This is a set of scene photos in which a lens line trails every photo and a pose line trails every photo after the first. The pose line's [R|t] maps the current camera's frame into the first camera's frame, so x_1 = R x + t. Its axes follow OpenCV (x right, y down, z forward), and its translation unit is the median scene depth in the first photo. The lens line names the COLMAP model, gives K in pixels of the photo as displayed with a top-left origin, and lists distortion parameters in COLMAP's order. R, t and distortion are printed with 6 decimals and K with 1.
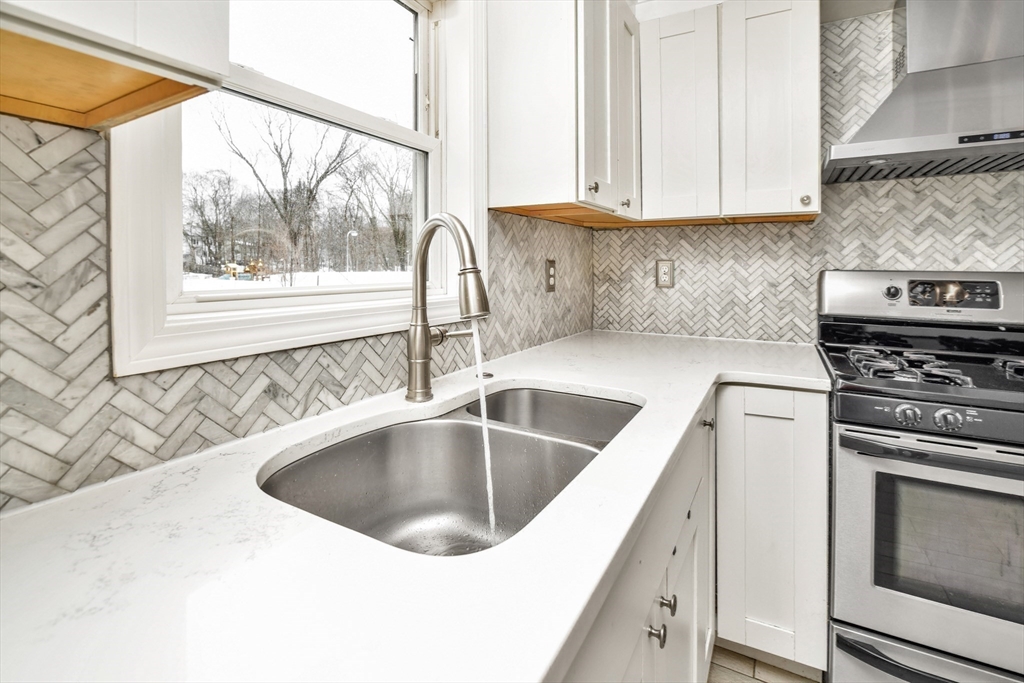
lens RADIAL K [[448.9, 0, 517.4], [0, 448.9, 327.3], [0, 0, 1]] dist [-0.002944, 0.000049]
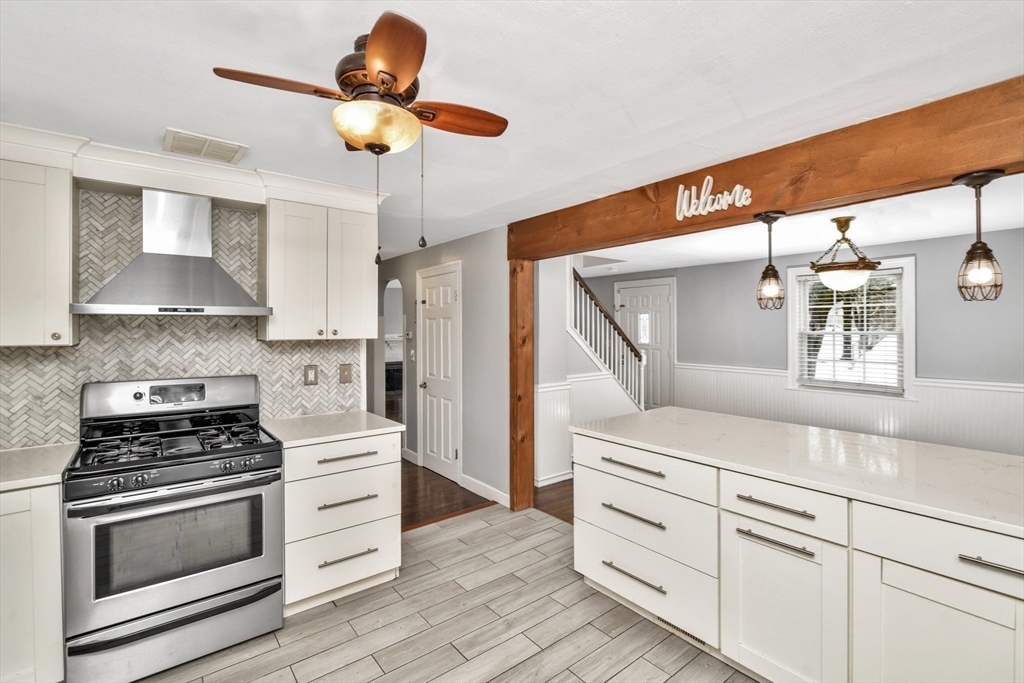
lens RADIAL K [[448.9, 0, 517.4], [0, 448.9, 327.3], [0, 0, 1]] dist [-0.002944, 0.000049]
pose [[0.354290, 0.010510, 0.935077, -0.101341], [0.109734, 0.992561, -0.052733, -0.081722], [-0.928675, 0.121293, 0.350501, -0.662410]]
